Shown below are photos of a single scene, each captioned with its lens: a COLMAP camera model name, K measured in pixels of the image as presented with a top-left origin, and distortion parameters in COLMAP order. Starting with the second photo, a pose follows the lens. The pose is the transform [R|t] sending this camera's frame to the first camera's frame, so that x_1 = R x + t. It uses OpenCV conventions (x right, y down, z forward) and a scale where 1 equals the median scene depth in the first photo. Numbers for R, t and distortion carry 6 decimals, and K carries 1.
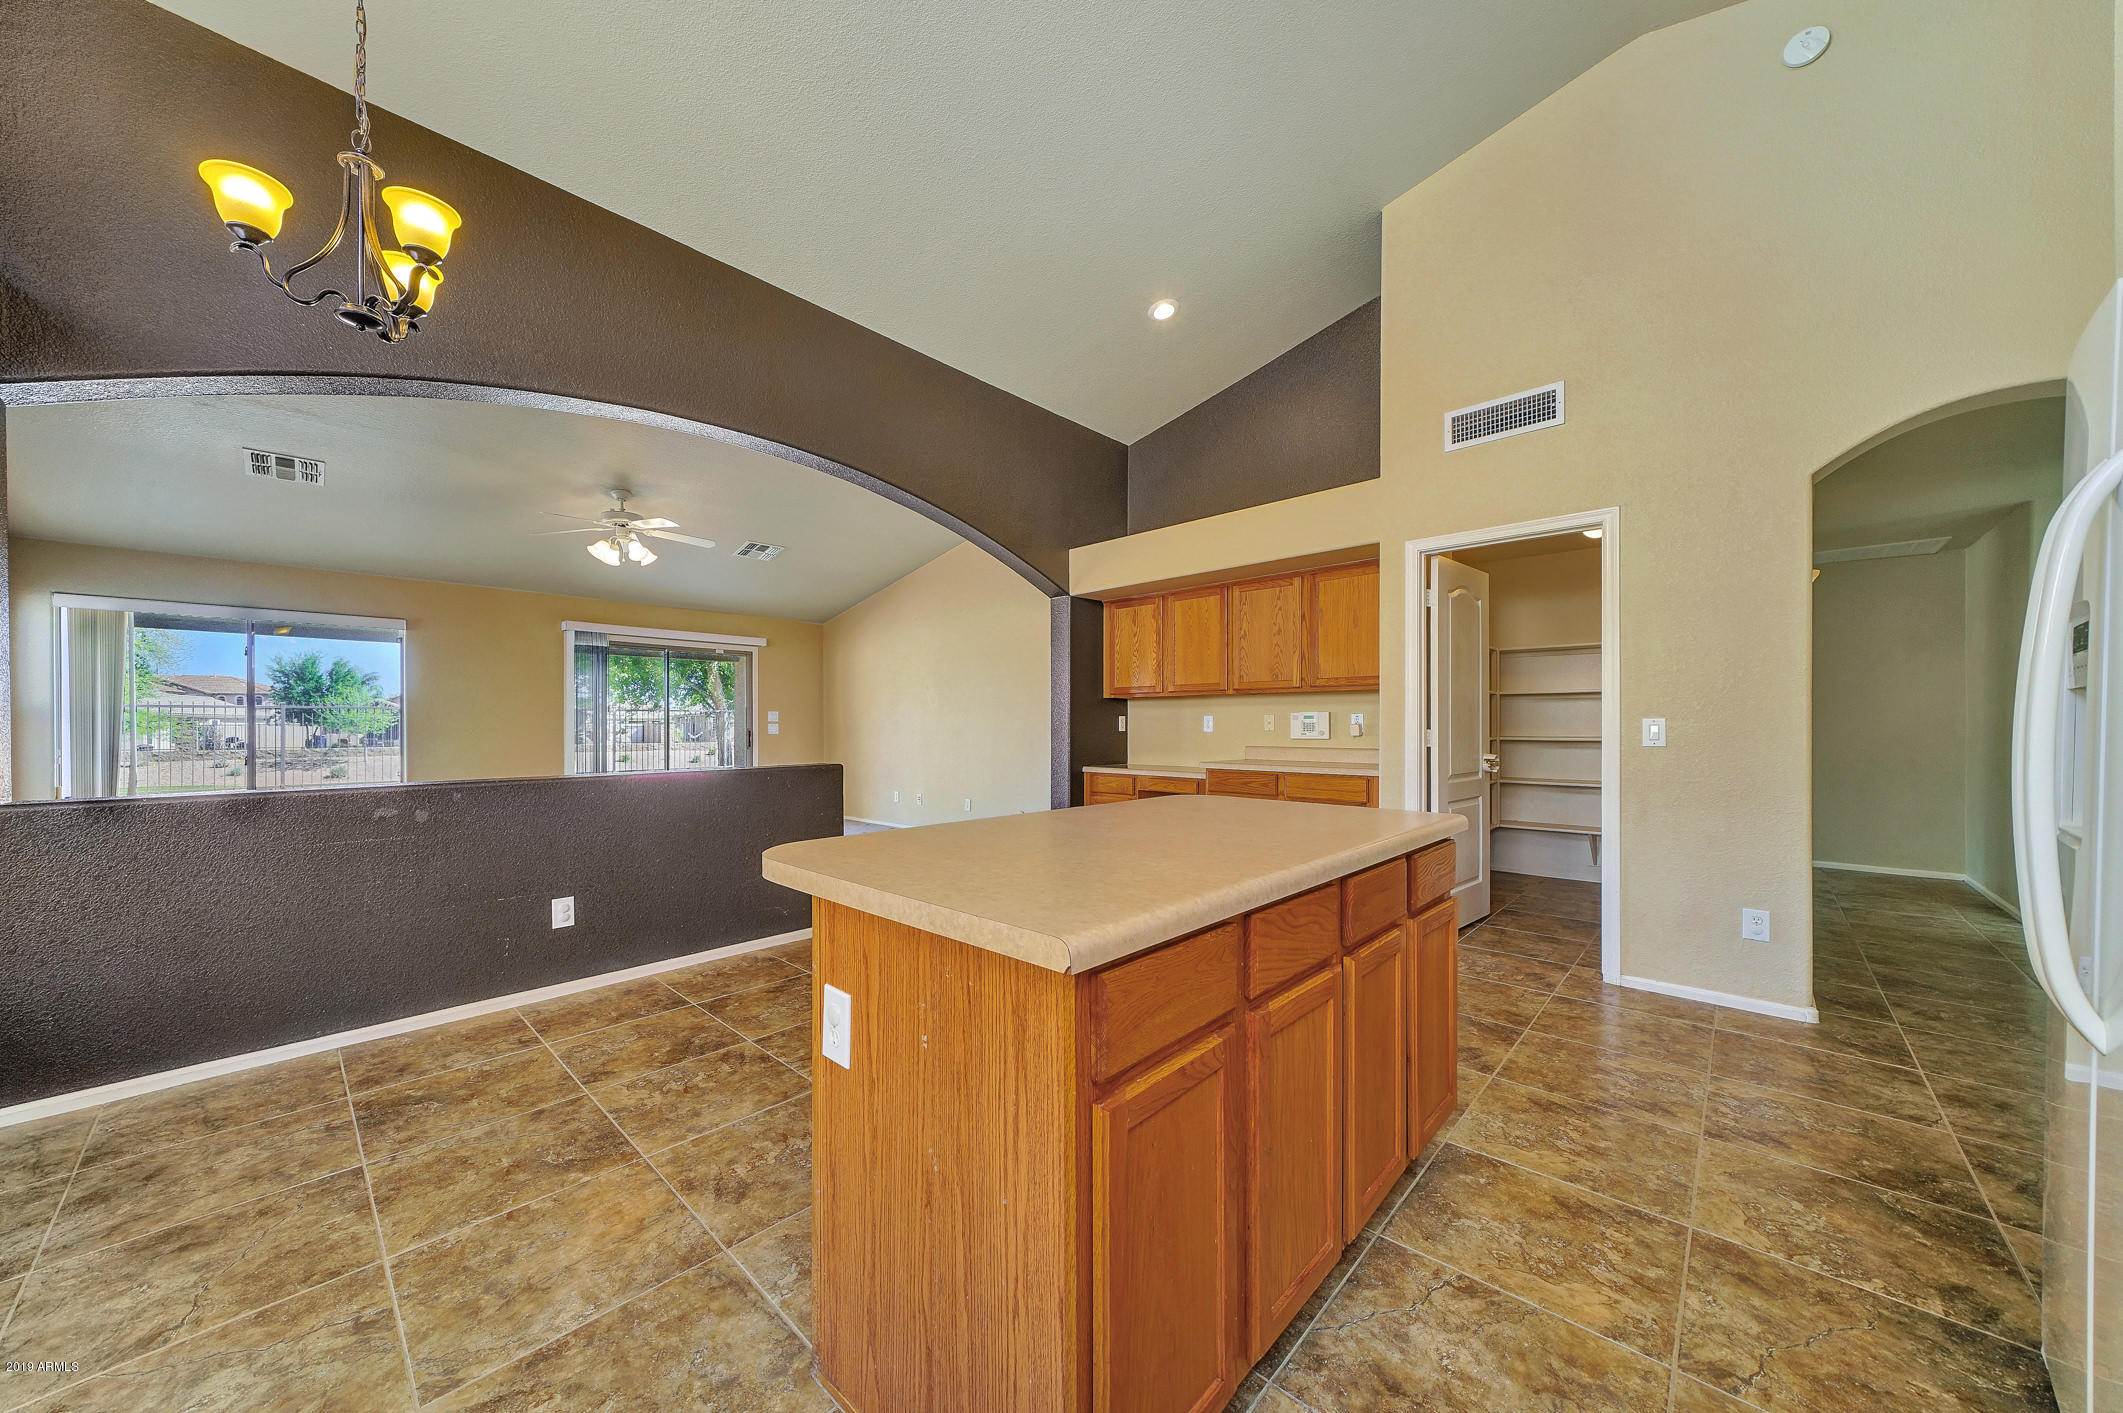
lens RADIAL K [[739.2, 0, 1051.4], [0, 739.2, 723.2], [0, 0, 1]] dist [0.004675, -0.000057]
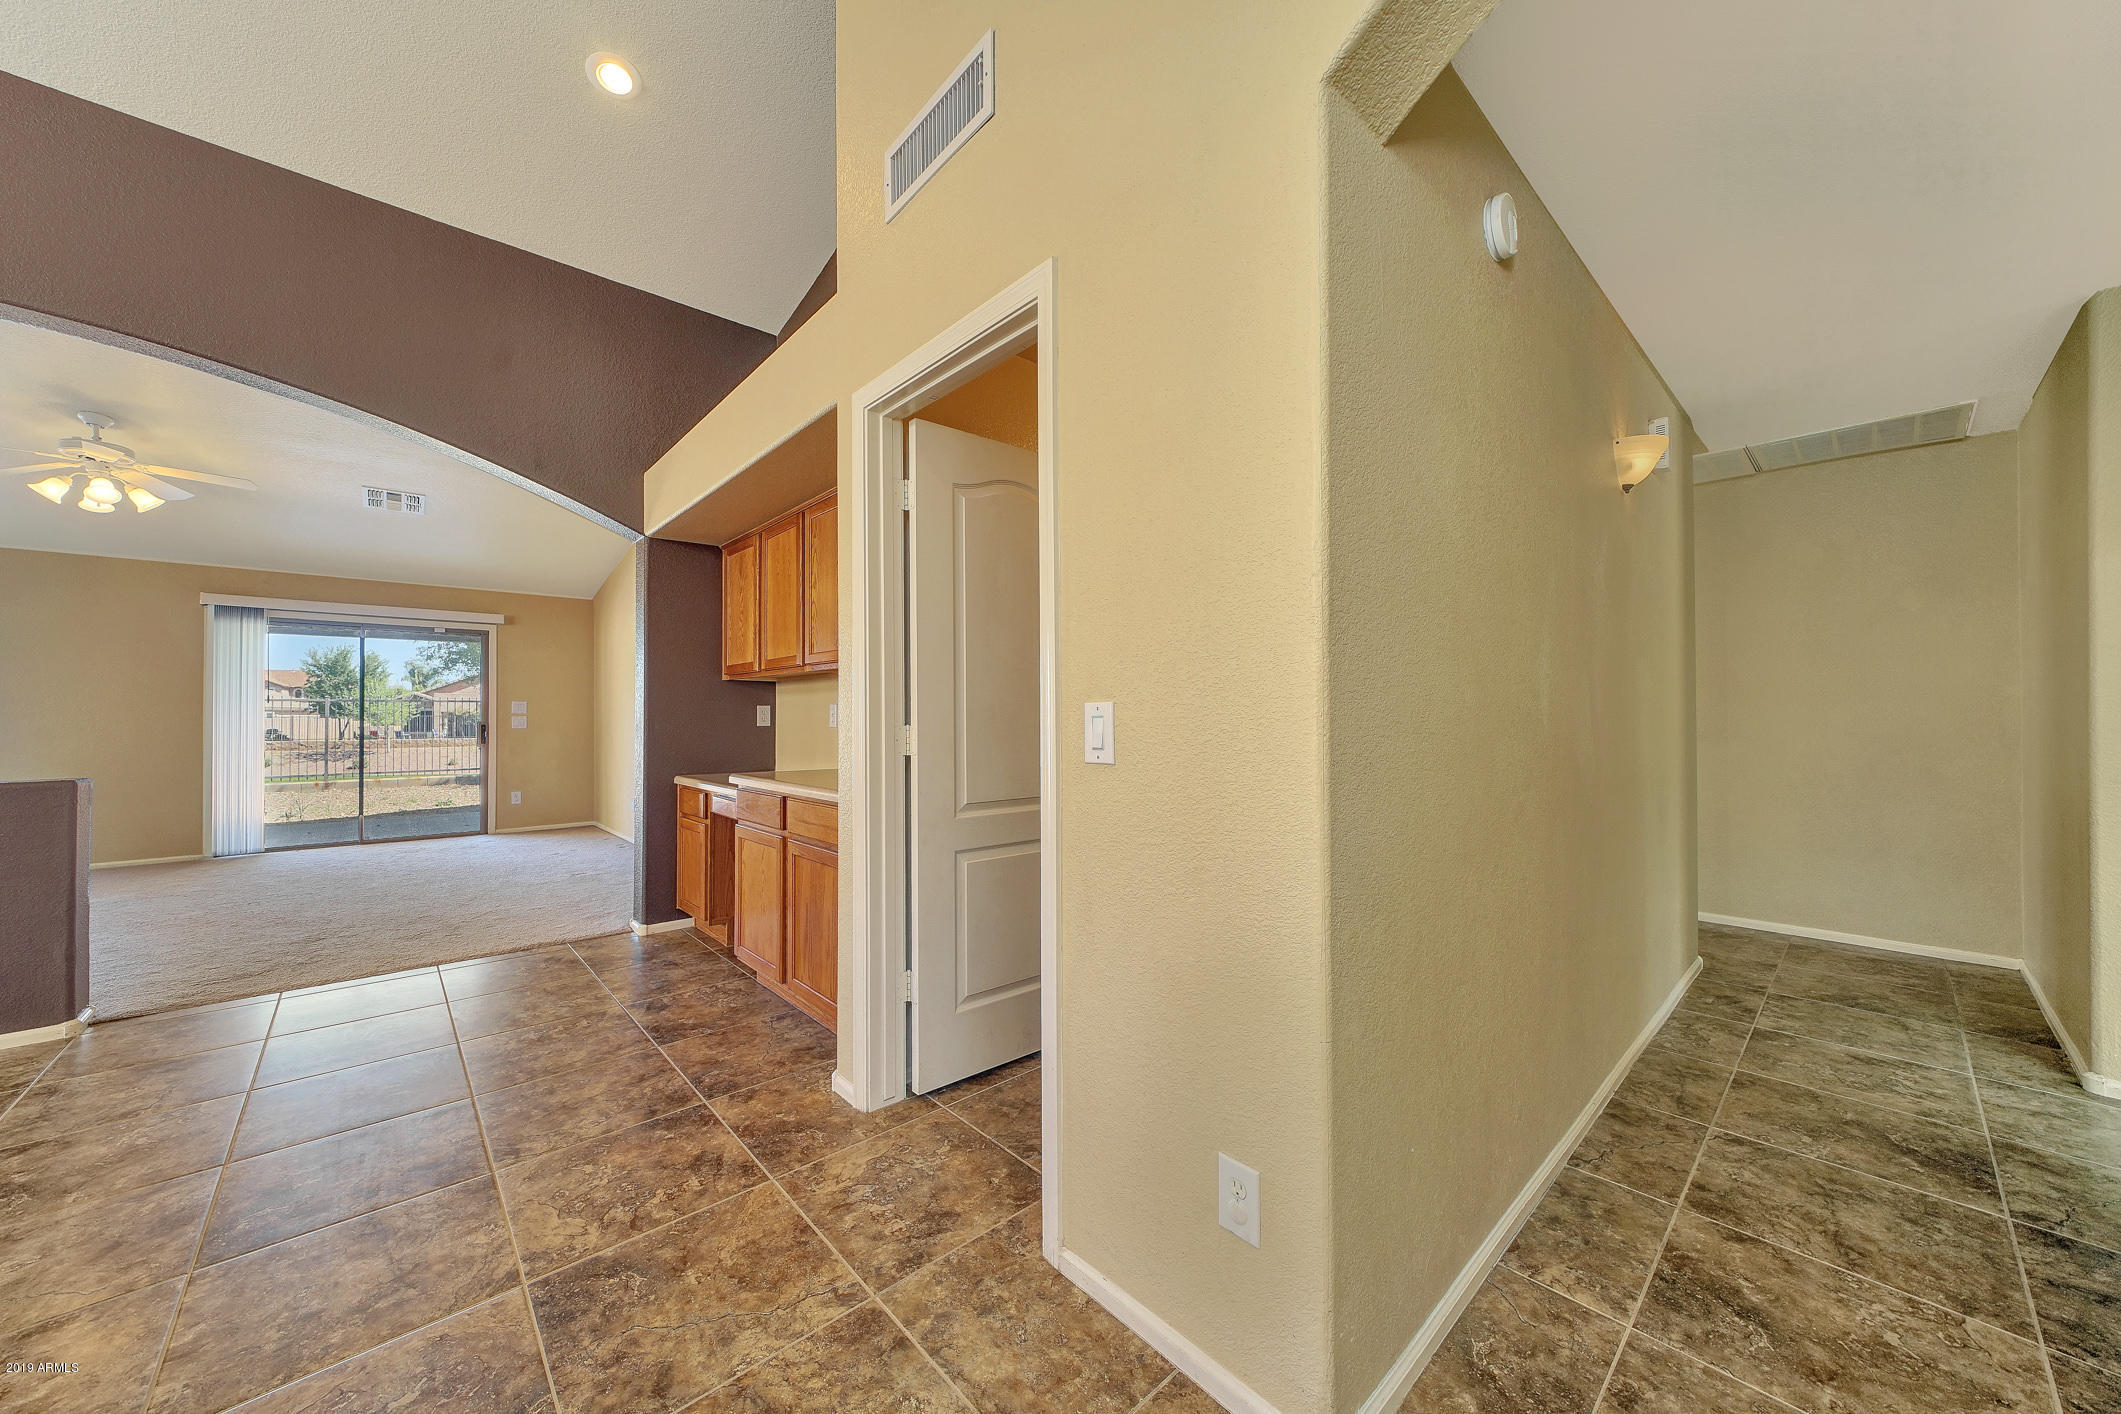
lens RADIAL K [[749.0, 0, 1051.8], [0, 749.0, 713.2], [0, 0, 1]] dist [-0.006141, -0.000002]
pose [[0.997512, -0.002509, -0.070450, 0.763372], [0.002439, 0.999996, -0.001088, -0.000346], [0.070452, 0.000914, 0.997515, 0.501665]]
